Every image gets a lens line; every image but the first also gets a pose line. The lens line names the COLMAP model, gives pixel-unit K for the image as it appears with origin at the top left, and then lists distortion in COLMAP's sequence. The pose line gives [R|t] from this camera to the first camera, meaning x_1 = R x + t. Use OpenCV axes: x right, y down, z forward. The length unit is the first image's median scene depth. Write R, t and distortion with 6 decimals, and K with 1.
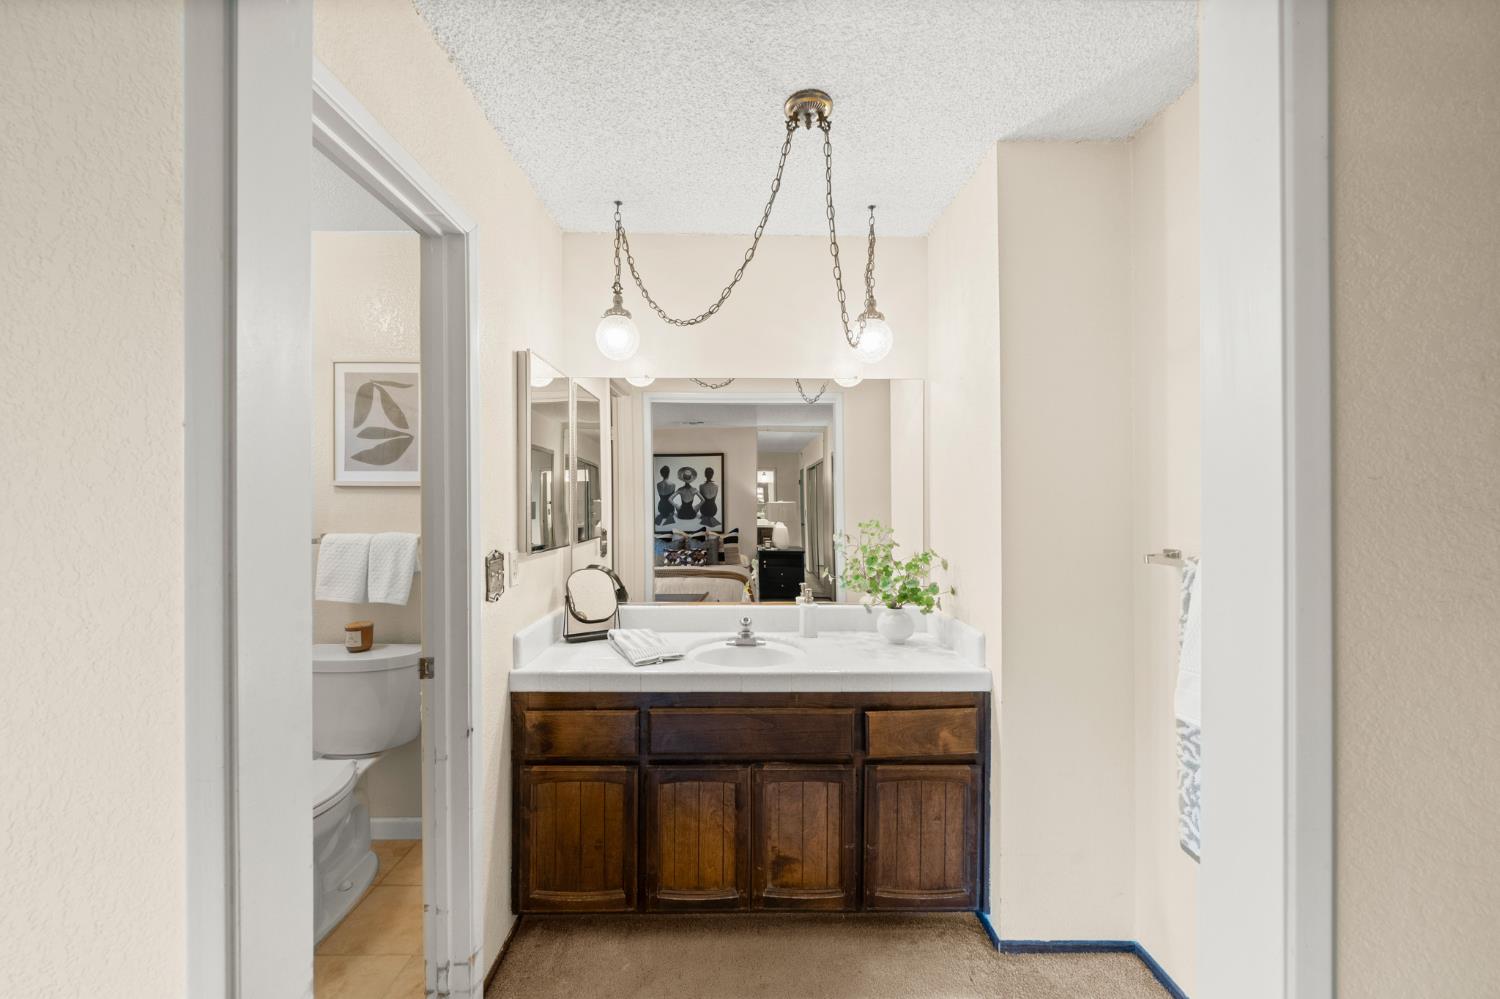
lens RADIAL K [[542.5, 0, 737.2], [0, 542.5, 508.4], [0, 0, 1]] dist [-0.003501, -0.000076]
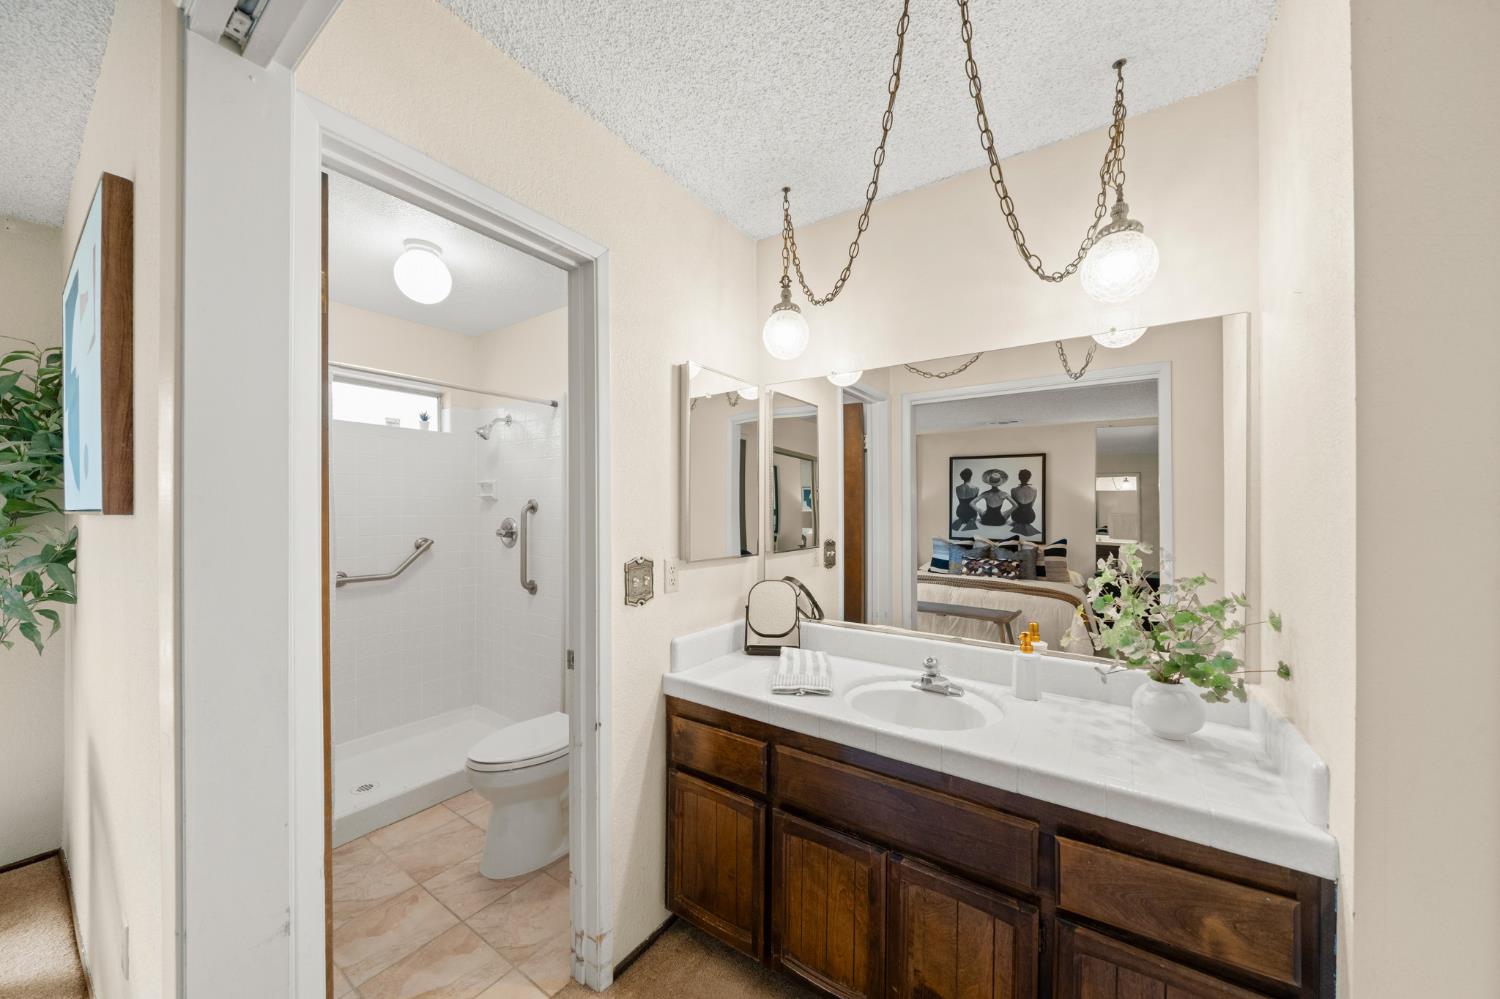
lens RADIAL K [[519.8, 0, 755.7], [0, 519.8, 512.7], [0, 0, 1]] dist [-0.005678, 0.000872]
pose [[0.826015, 0.008949, -0.563577, 0.279738], [-0.008314, 0.999959, 0.003692, -0.013767], [0.563586, 0.001636, 0.826056, 0.272381]]
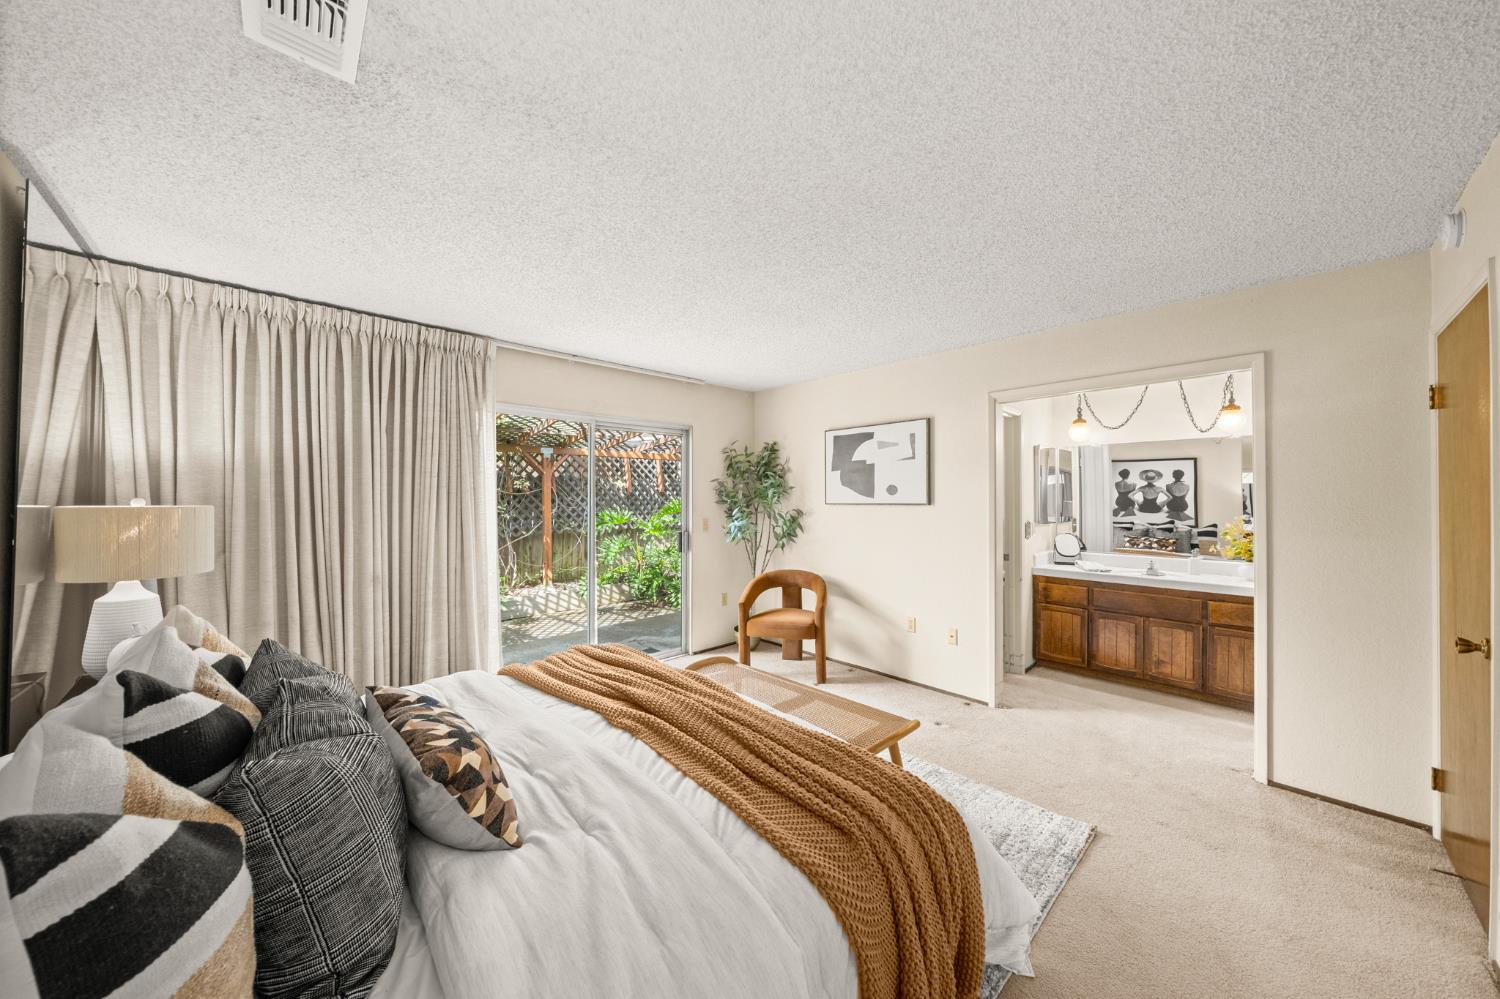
lens RADIAL K [[519.8, 0, 726.2], [0, 519.8, 487.2], [0, 0, 1]] dist [-0.005678, 0.000872]
pose [[0.680180, -0.002256, -0.733042, 0.440279], [-0.012255, 0.999821, -0.014448, -0.041571], [0.732943, 0.018810, 0.680030, -1.868170]]
